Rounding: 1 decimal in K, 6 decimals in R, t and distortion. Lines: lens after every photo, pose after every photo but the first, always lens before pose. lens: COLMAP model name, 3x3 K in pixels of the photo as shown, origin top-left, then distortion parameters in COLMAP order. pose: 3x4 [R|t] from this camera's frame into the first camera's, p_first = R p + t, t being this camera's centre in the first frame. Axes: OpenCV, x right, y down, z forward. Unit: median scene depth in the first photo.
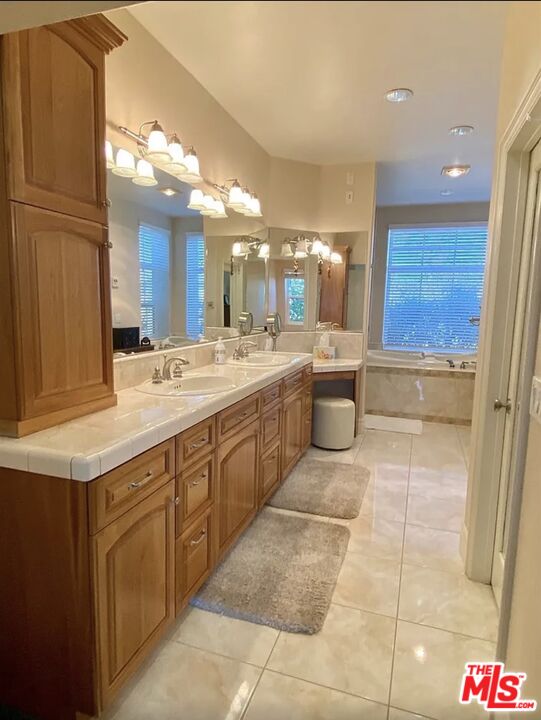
lens RADIAL K [[434.7, 0, 268.5], [0, 434.7, 359.1], [0, 0, 1]] dist [0.009077, 0.001645]
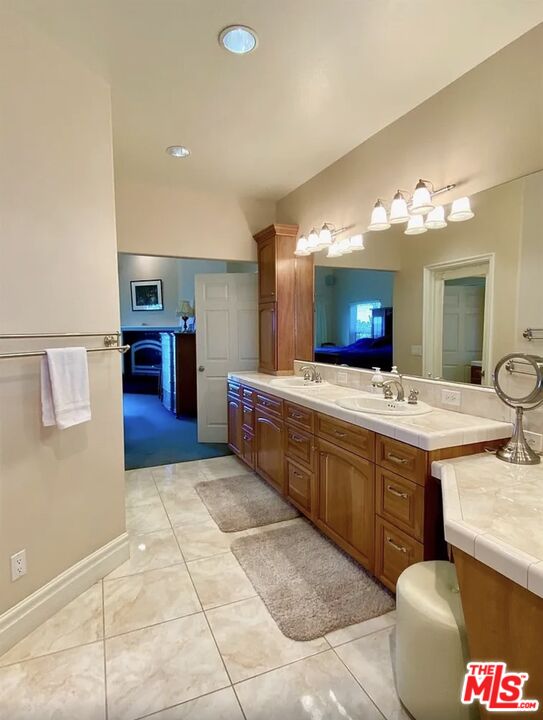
lens RADIAL K [[420.6, 0, 269.8], [0, 420.6, 359.7], [0, 0, 1]] dist [-0.005624, -0.001095]
pose [[-0.744600, 0.047495, -0.665819, 0.841387], [-0.079743, 0.983993, 0.159370, -0.235780], [0.662731, 0.171762, -0.728893, 1.890247]]
